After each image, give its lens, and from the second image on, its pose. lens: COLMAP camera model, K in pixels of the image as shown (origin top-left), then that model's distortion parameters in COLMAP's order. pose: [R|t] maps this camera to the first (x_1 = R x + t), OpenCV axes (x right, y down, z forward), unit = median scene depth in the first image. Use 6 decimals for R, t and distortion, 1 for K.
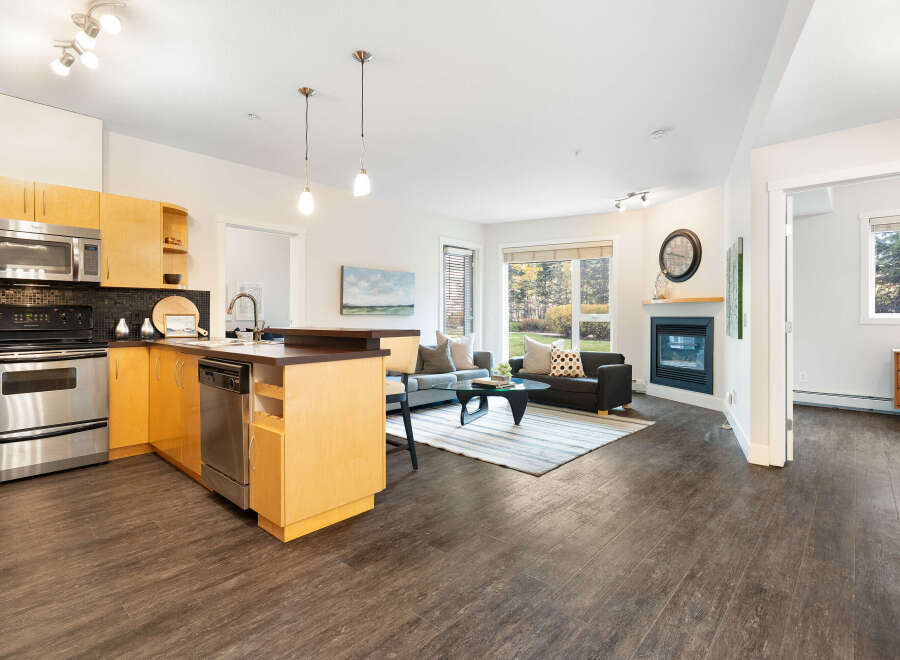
lens RADIAL K [[457.7, 0, 450.9], [0, 457.7, 316.4], [0, 0, 1]] dist [0.000876, 0.000832]
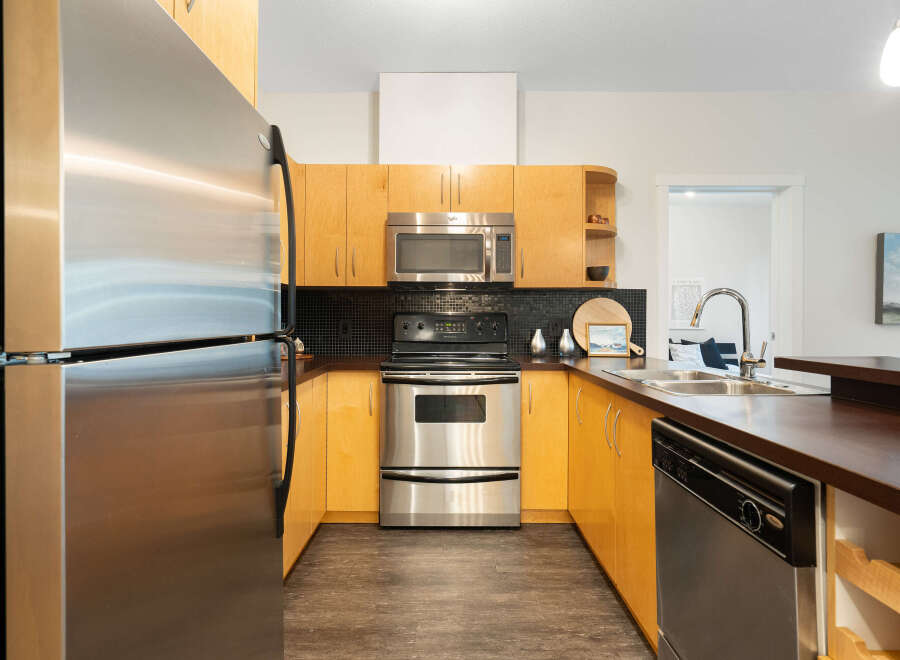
lens RADIAL K [[493.8, 0, 439.3], [0, 493.8, 313.9], [0, 0, 1]] dist [0.002502, 0.001385]
pose [[0.666027, -0.006448, -0.745899, -0.149484], [-0.004053, 0.999917, -0.012262, -0.007041], [0.745916, 0.011190, 0.665946, 0.230028]]
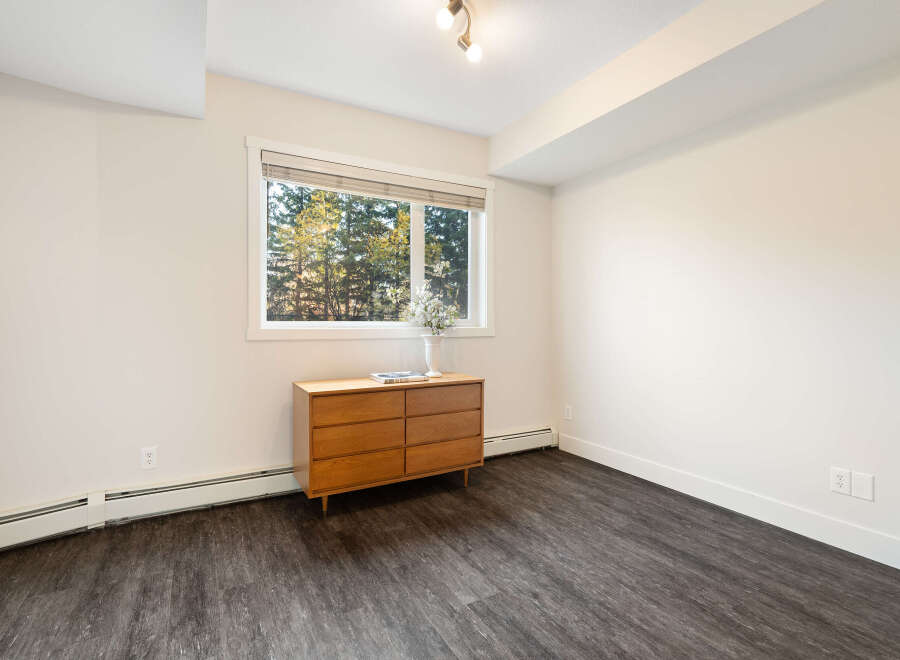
lens RADIAL K [[452.0, 0, 446.3], [0, 452.0, 322.9], [0, 0, 1]] dist [-0.001061, 0.000813]
pose [[0.320682, 0.000536, 0.947187, 0.446193], [0.005906, 0.999979, -0.002565, -0.002409], [-0.947168, 0.006417, 0.320672, 0.587387]]
